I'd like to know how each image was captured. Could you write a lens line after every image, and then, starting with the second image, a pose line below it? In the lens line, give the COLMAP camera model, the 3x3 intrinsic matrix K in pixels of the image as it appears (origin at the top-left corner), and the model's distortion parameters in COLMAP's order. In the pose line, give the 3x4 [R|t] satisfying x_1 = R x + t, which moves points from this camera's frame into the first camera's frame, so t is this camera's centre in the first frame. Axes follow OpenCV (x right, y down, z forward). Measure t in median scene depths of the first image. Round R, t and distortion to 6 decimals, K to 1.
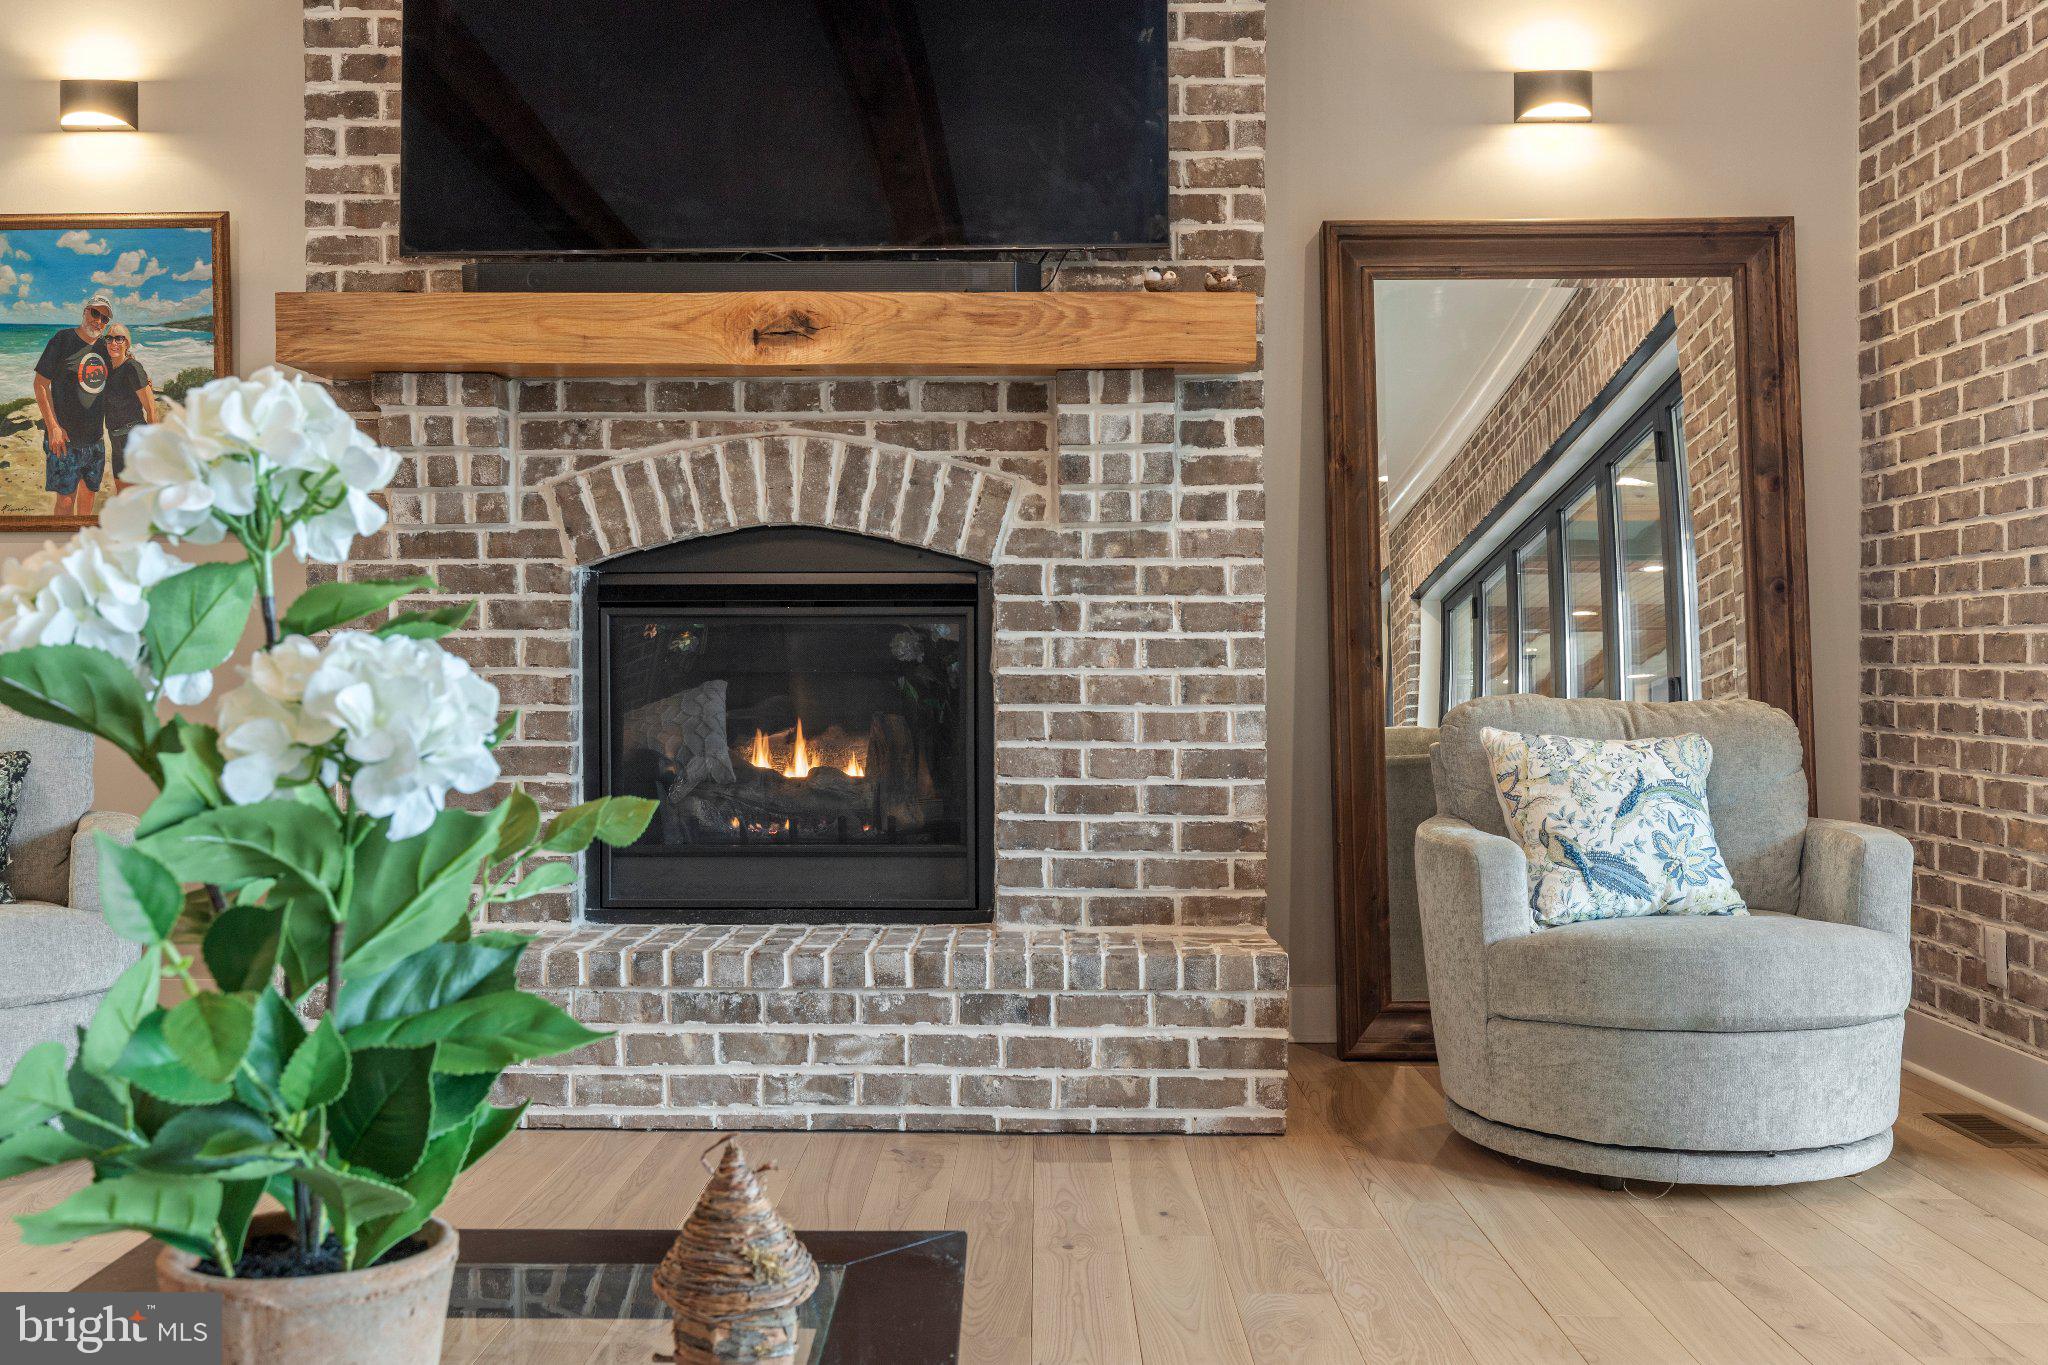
lens RADIAL K [[1892.7, 0, 984.6], [0, 1892.7, 682.9], [0, 0, 1]] dist [0.003072, 0.000000]
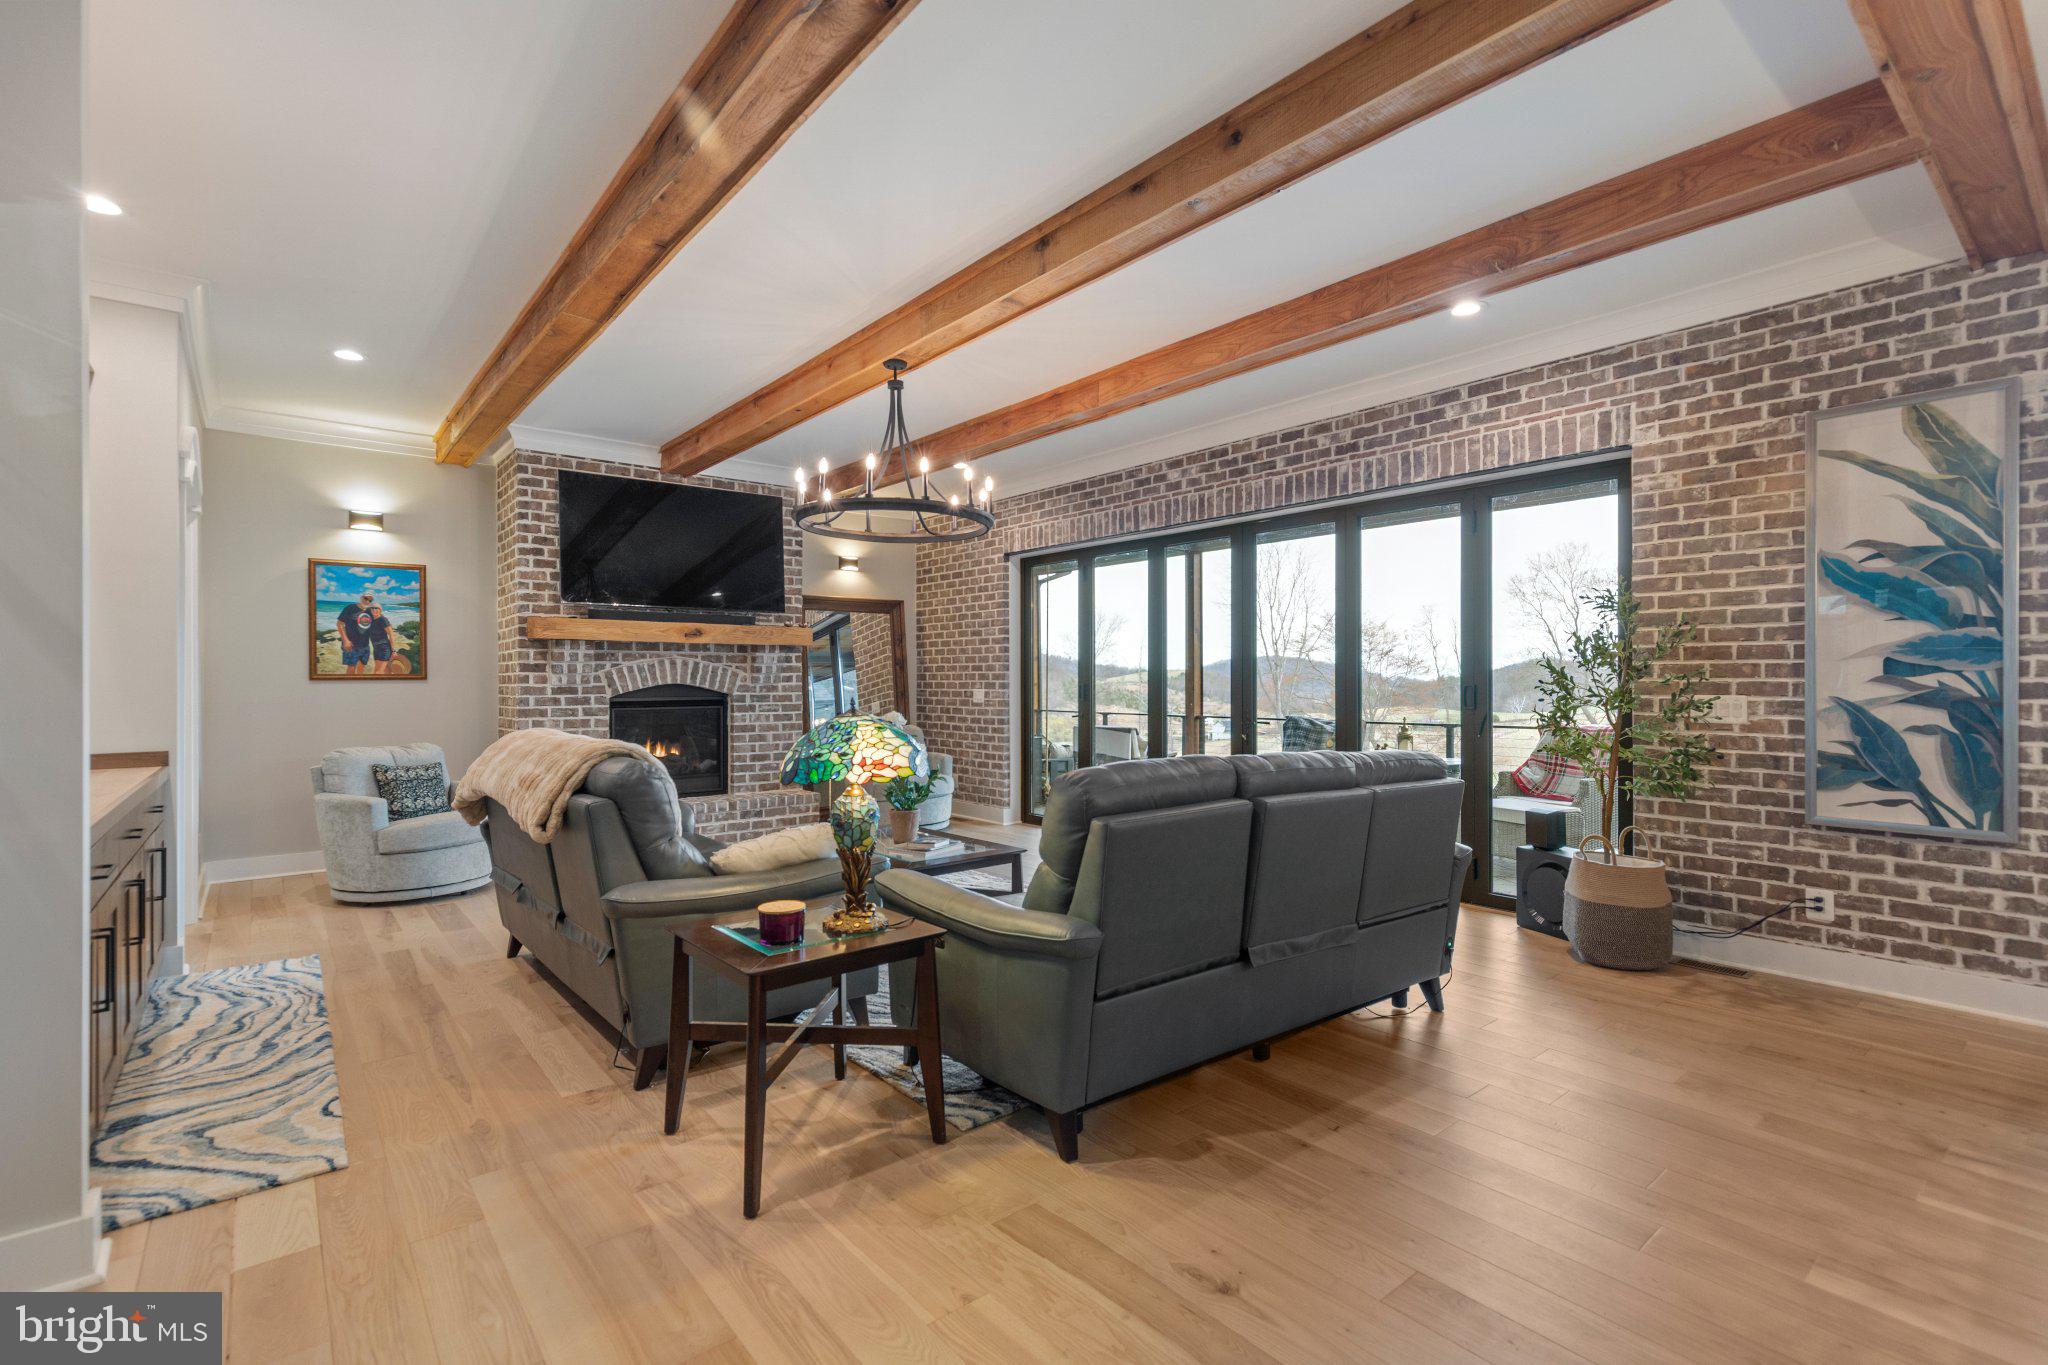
lens RADIAL K [[930.7, 0, 1033.0], [0, 930.7, 680.3], [0, 0, 1]] dist [0.010786, -0.000230]
pose [[0.748603, -0.003332, 0.663011, -0.752155], [0.007375, 0.999967, -0.003301, -0.080063], [-0.662978, 0.007361, 0.748603, -0.722831]]
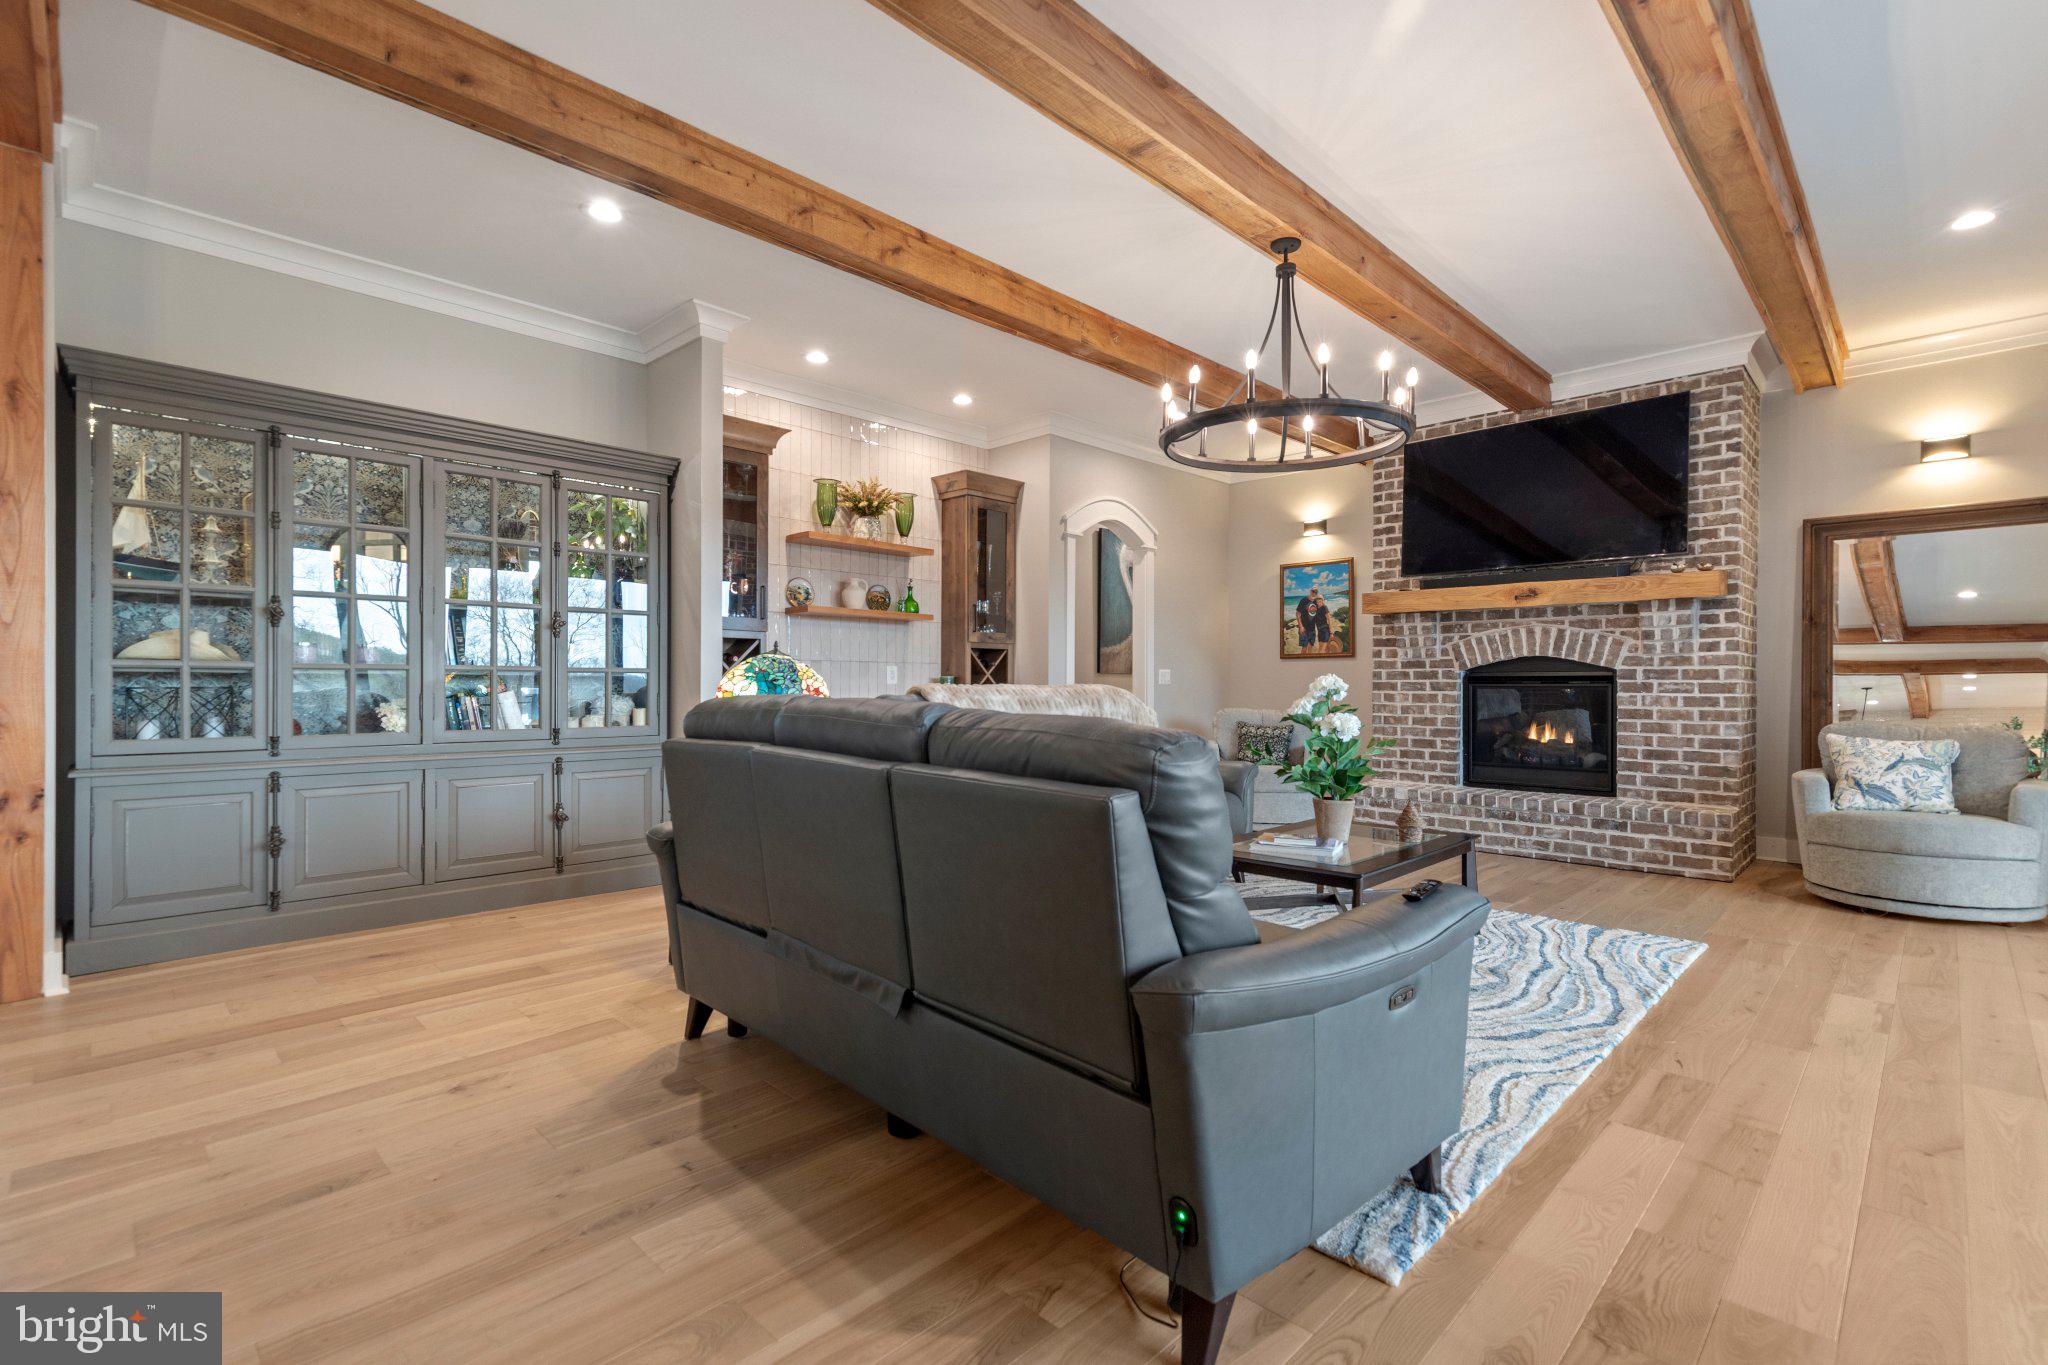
lens RADIAL K [[930.7, 0, 1014.0], [0, 930.7, 695.5], [0, 0, 1]] dist [0.010786, -0.000230]
pose [[0.727189, 0.008810, -0.686381, 0.306953], [-0.005131, 0.999959, 0.007400, -0.029136], [0.686418, -0.001859, 0.727205, -0.619667]]
